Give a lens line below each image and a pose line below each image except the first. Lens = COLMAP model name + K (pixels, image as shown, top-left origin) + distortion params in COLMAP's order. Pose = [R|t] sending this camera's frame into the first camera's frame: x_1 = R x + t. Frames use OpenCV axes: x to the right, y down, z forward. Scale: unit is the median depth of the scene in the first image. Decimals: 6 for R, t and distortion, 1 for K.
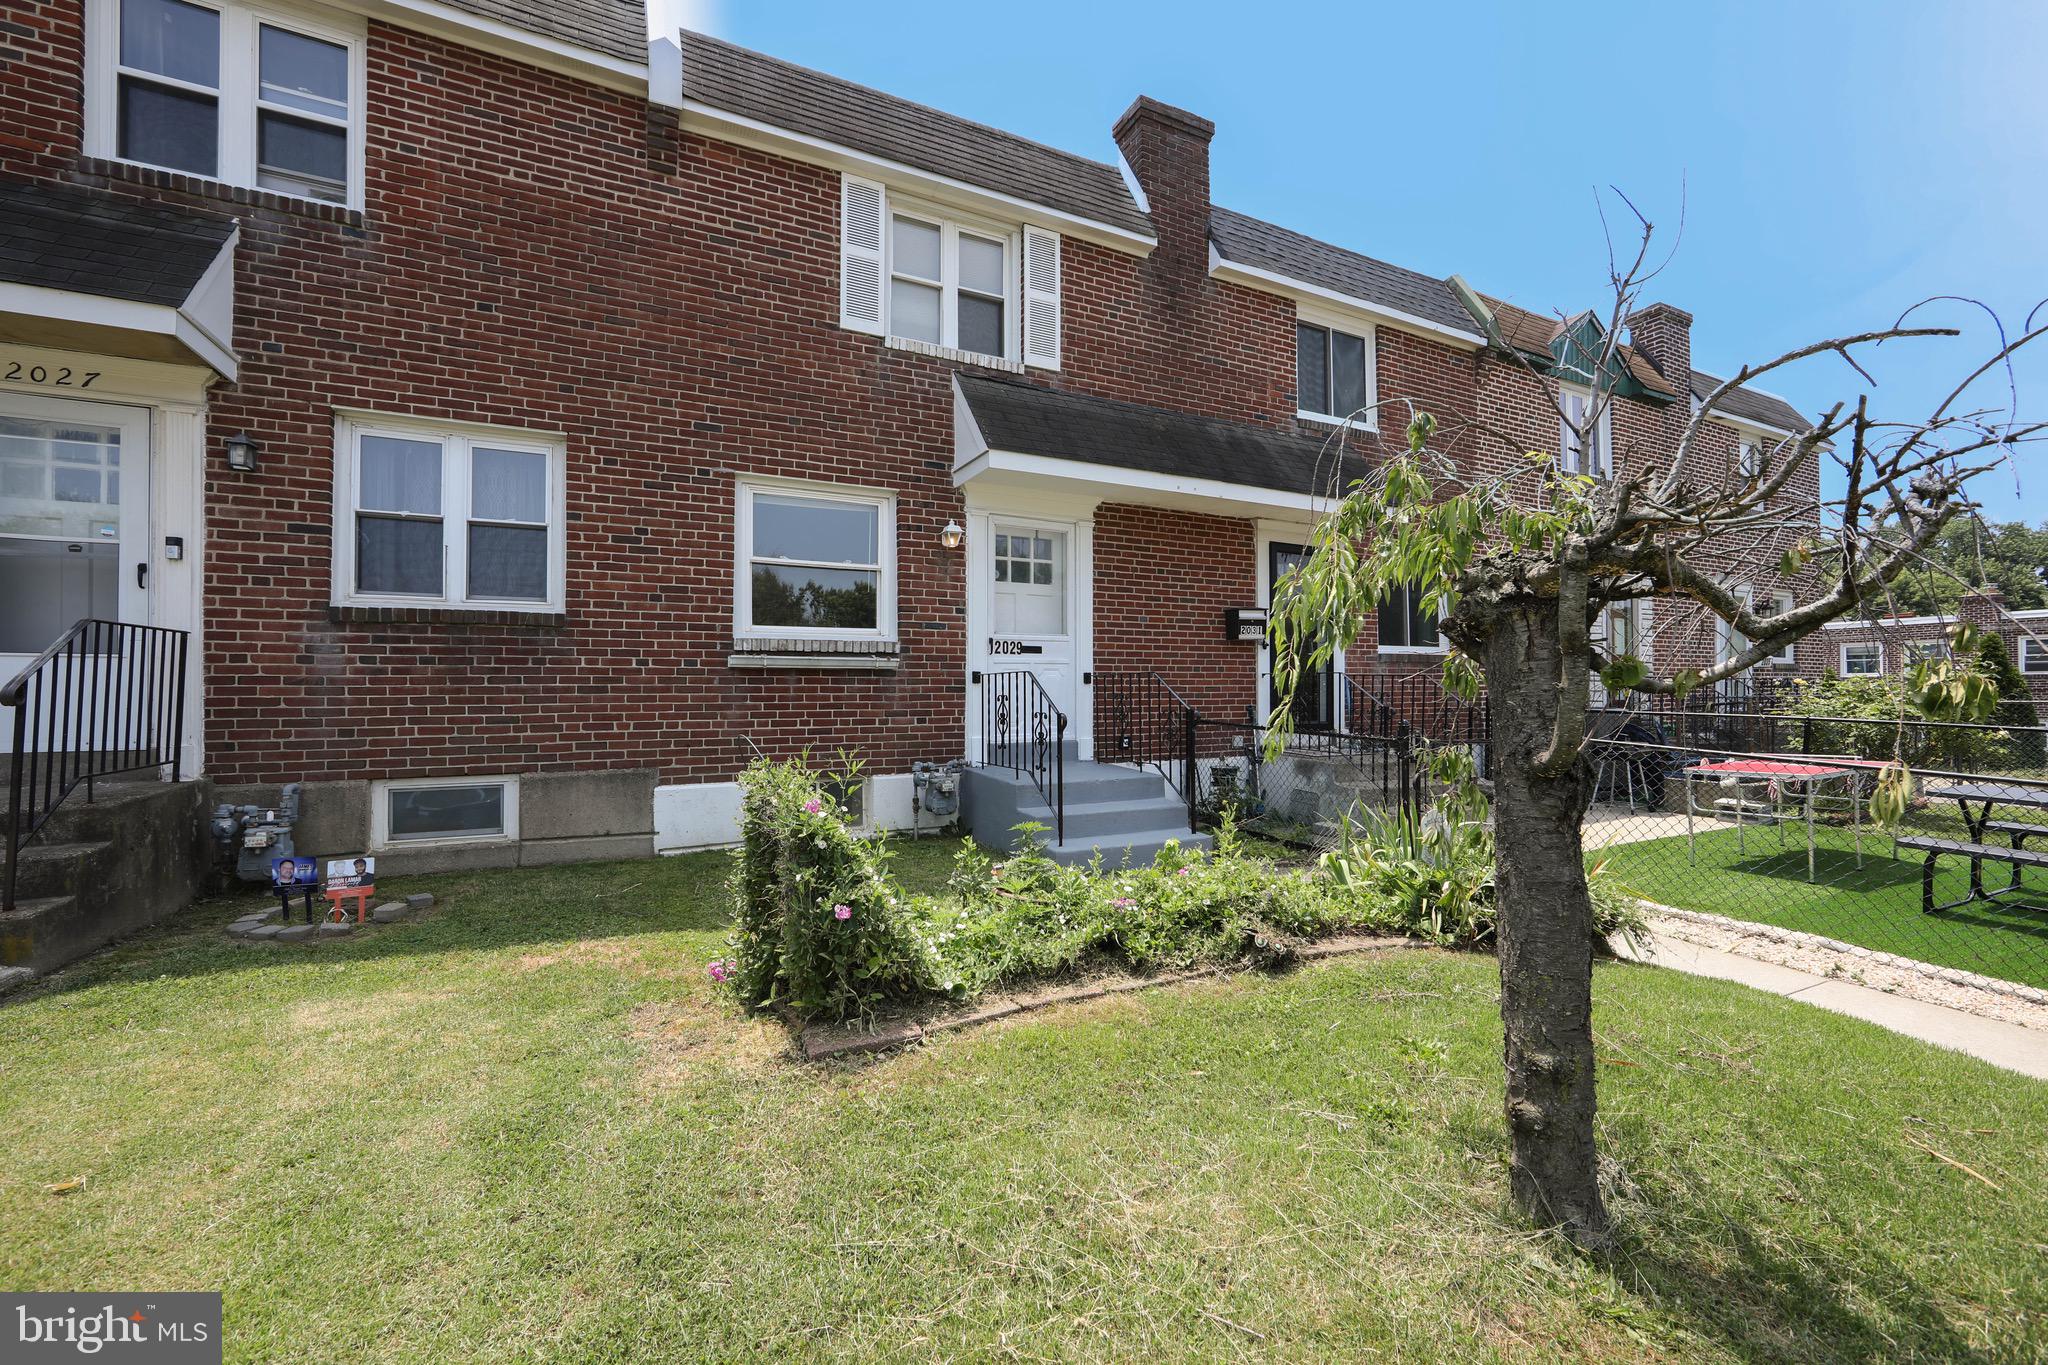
lens RADIAL K [[808.2, 0, 1008.5], [0, 808.2, 674.9], [0, 0, 1]] dist [-0.007193, 0.001267]
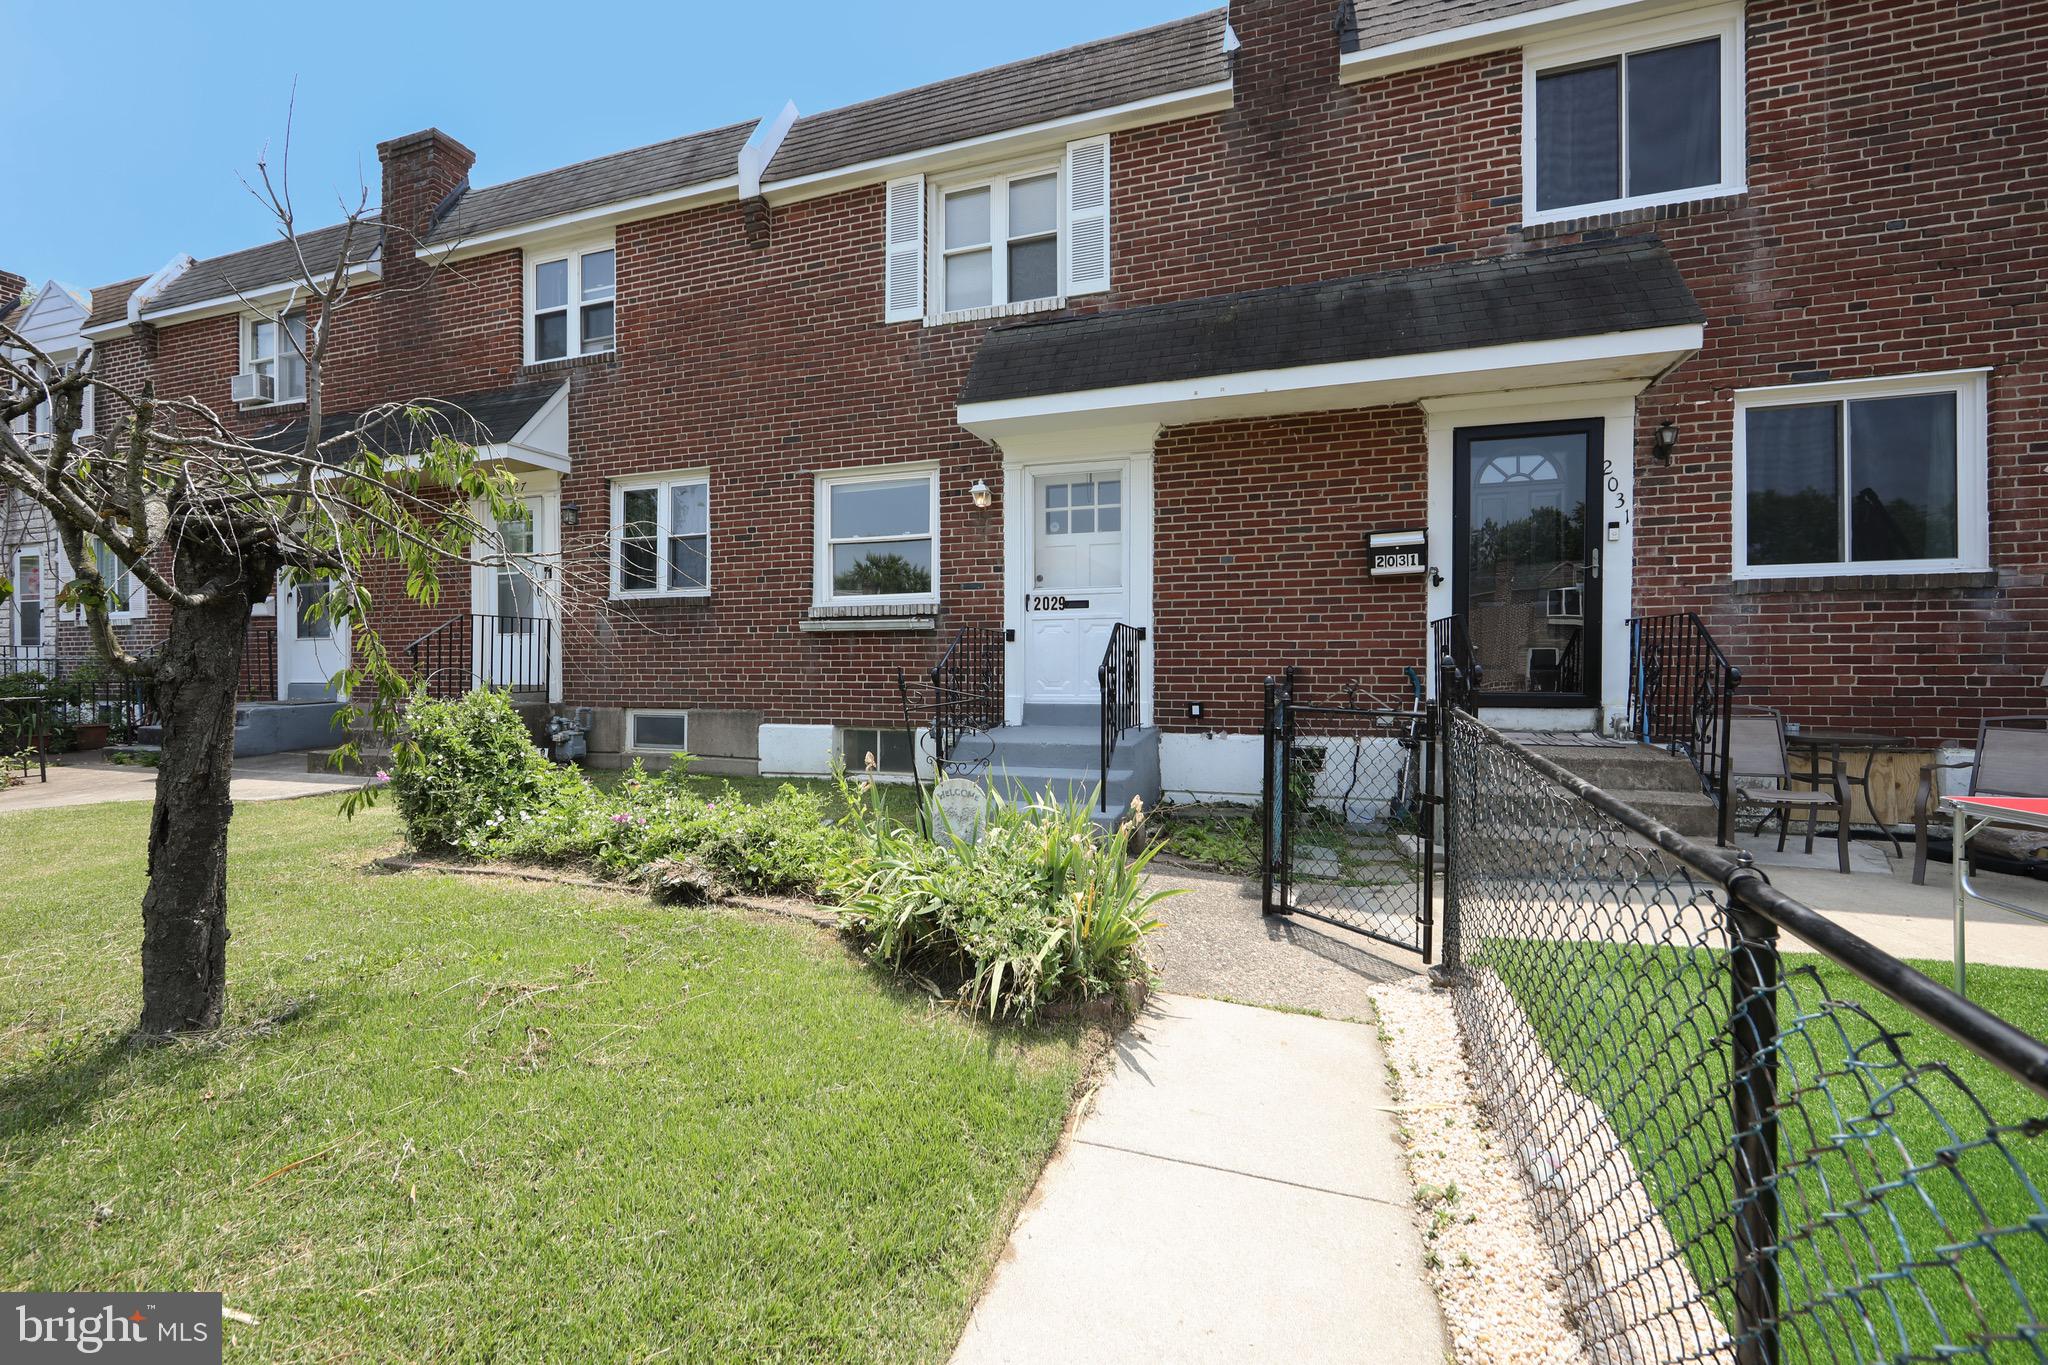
lens RADIAL K [[808.2, 0, 1012.4], [0, 808.2, 673.3], [0, 0, 1]] dist [-0.007193, 0.001267]
pose [[0.712411, 0.004945, -0.701745, 0.689328], [0.012344, 0.999732, 0.019577, 0.031547], [0.701654, -0.022609, 0.712159, 0.314782]]
